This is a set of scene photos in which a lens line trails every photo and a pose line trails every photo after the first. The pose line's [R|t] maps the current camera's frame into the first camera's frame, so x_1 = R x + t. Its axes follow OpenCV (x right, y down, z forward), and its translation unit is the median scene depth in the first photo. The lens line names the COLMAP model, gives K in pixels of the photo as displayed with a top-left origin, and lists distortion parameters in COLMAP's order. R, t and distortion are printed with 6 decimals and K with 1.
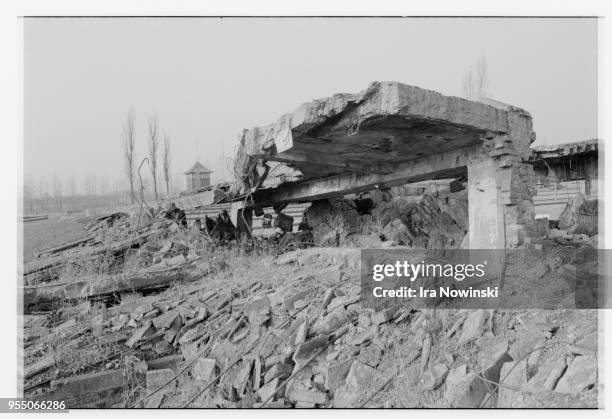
lens RADIAL K [[476.3, 0, 306.0], [0, 476.3, 209.5], [0, 0, 1]] dist [-0.005864, -0.001655]
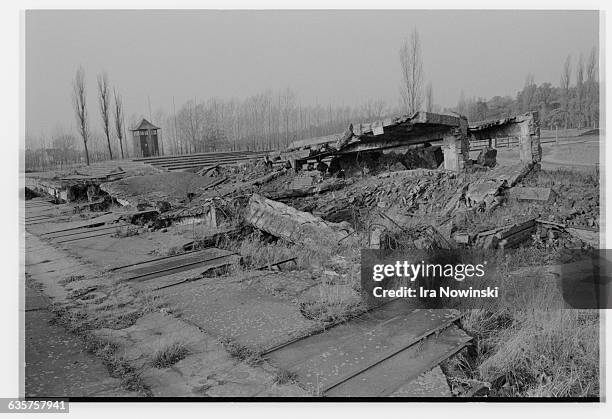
lens RADIAL K [[476.3, 0, 306.0], [0, 476.3, 209.5], [0, 0, 1]] dist [-0.005864, -0.001655]
pose [[0.987741, -0.045517, 0.149317, -0.535307], [0.030362, 0.994295, 0.102249, 0.001824], [-0.153119, -0.096462, 0.983489, -0.970708]]
